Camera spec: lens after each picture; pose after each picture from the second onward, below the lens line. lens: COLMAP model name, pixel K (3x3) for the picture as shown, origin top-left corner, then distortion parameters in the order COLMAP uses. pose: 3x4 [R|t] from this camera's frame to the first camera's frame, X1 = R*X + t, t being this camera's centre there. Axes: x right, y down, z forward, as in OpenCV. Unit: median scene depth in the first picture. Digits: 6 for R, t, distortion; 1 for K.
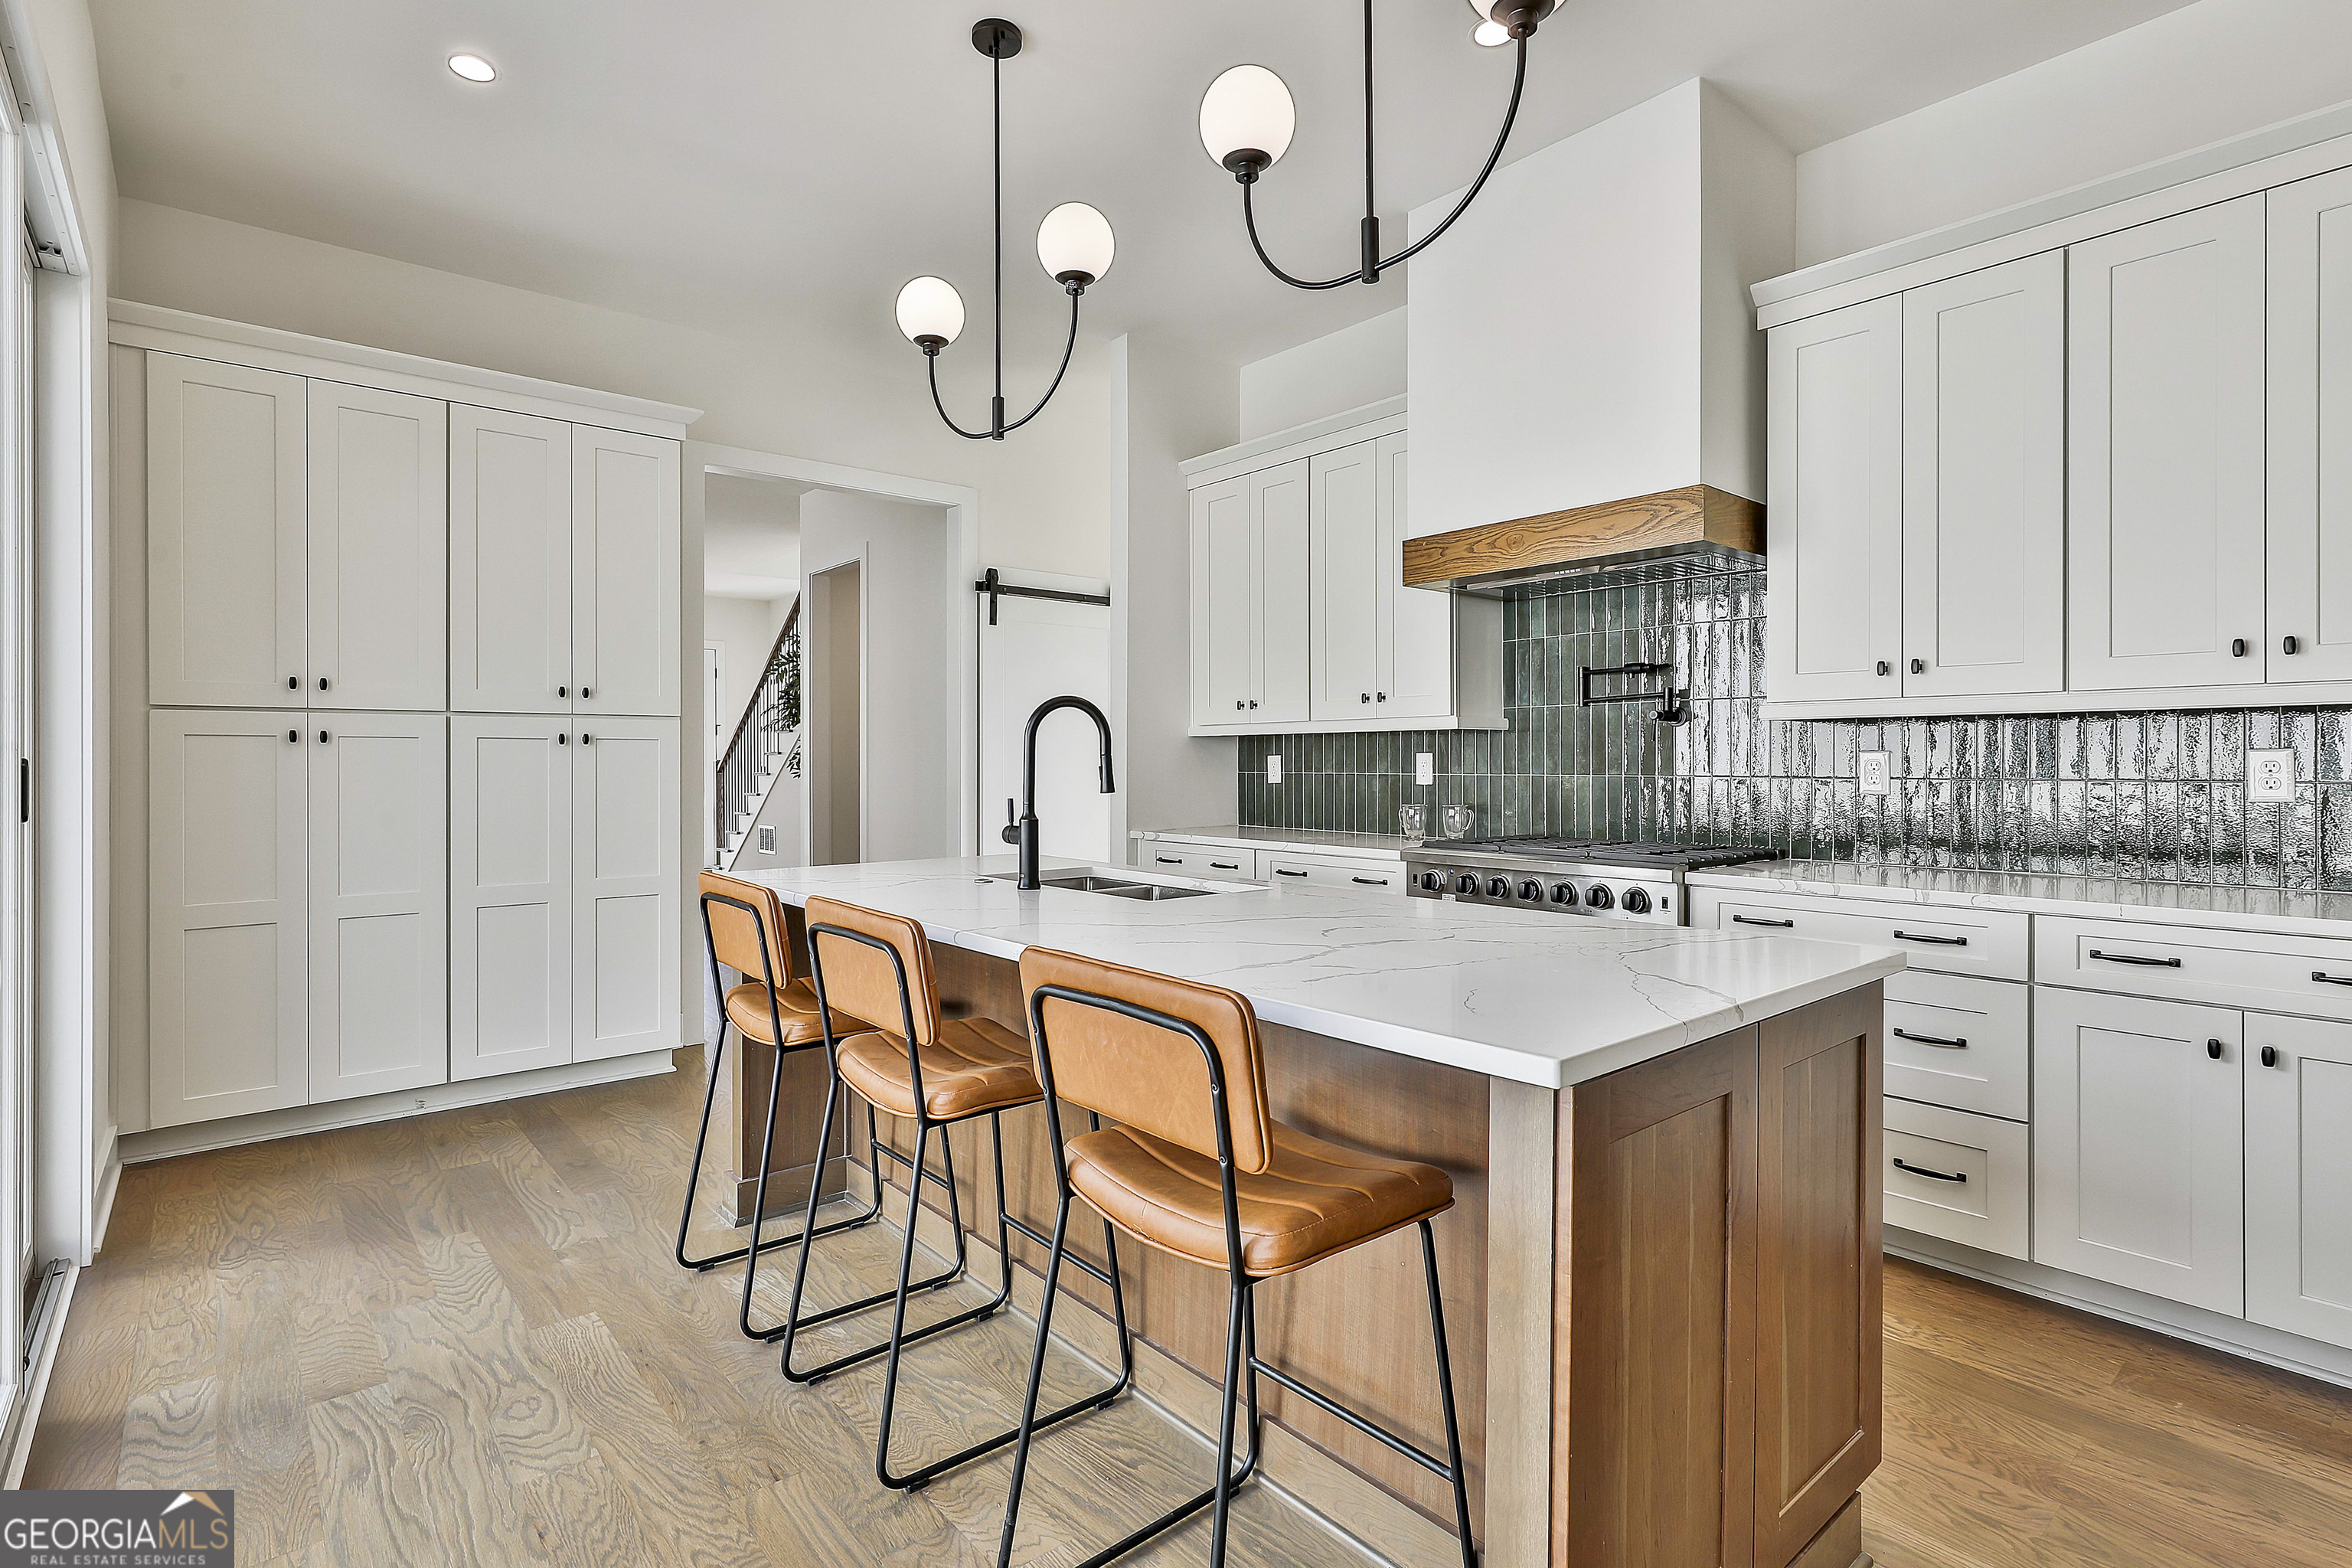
lens RADIAL K [[1136.4, 0, 1178.9], [0, 1136.4, 762.1], [0, 0, 1]] dist [-0.003454, 0.004121]
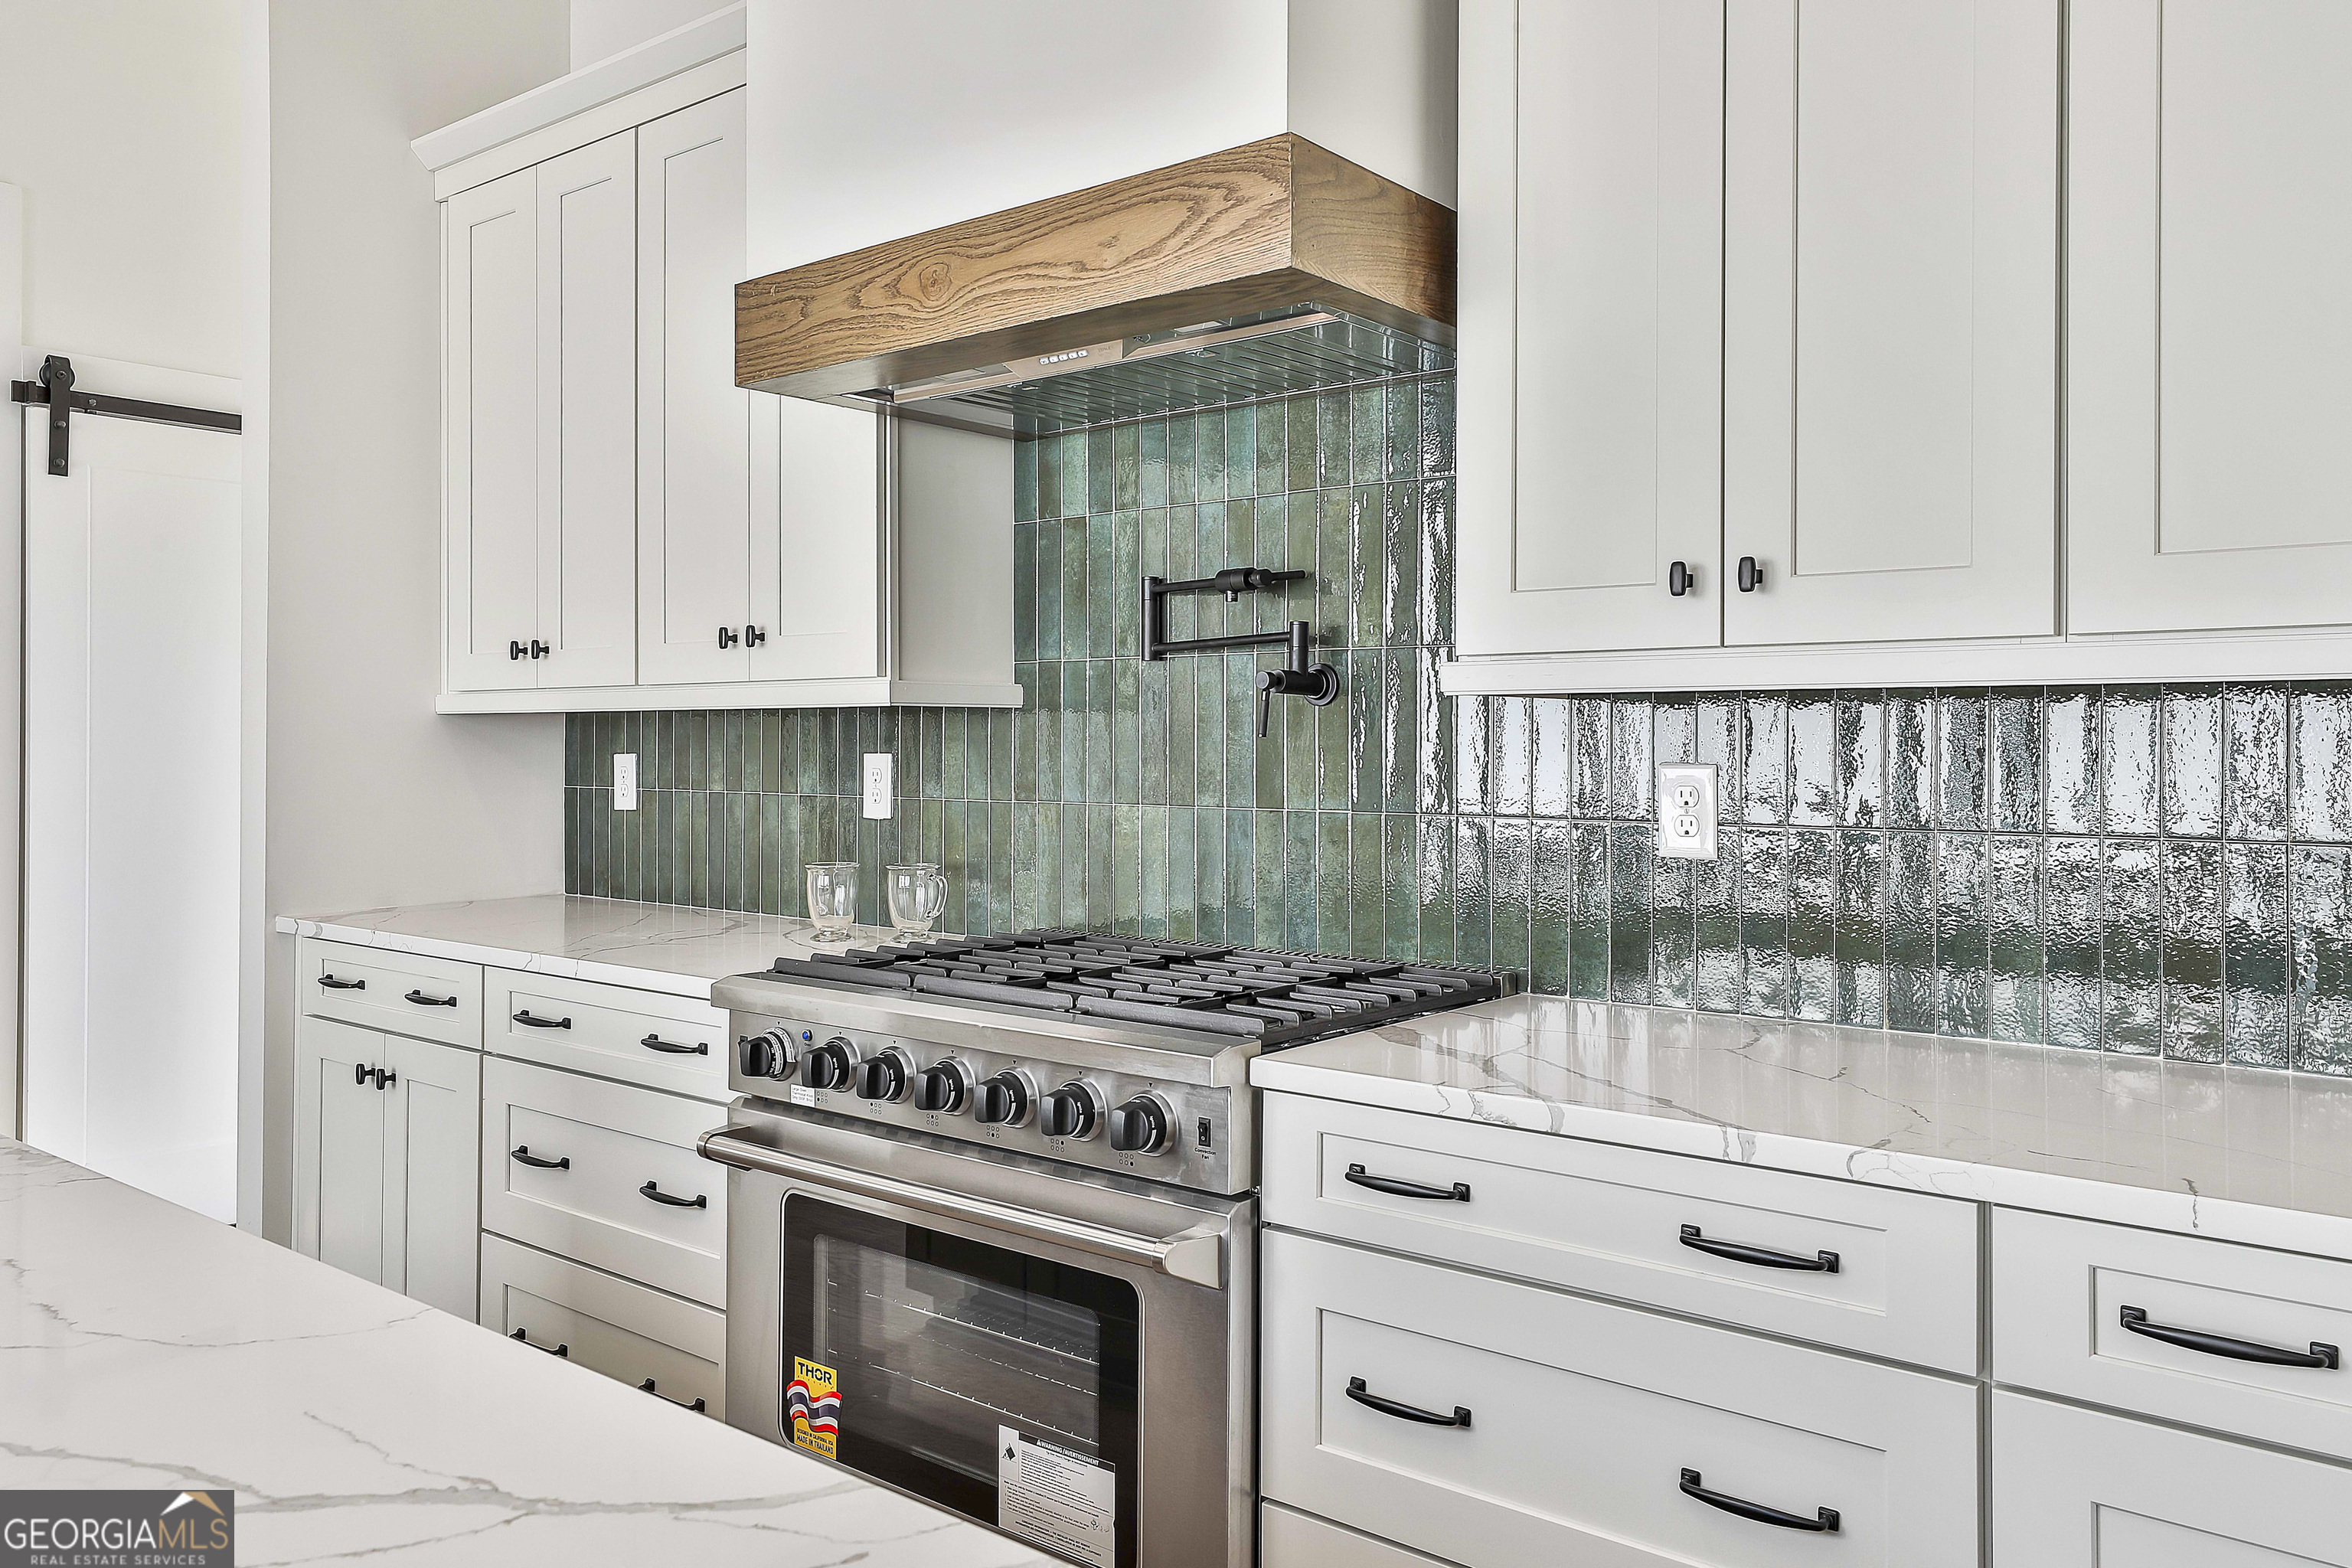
lens RADIAL K [[1701.4, 0, 1170.9], [0, 1701.4, 734.0], [0, 0, 1]] dist [0.009982, 0.012685]
pose [[0.983139, 0.002173, 0.182846, 0.243983], [-0.001615, 0.999994, -0.003203, -0.016609], [-0.182852, 0.002853, 0.983136, 0.313810]]
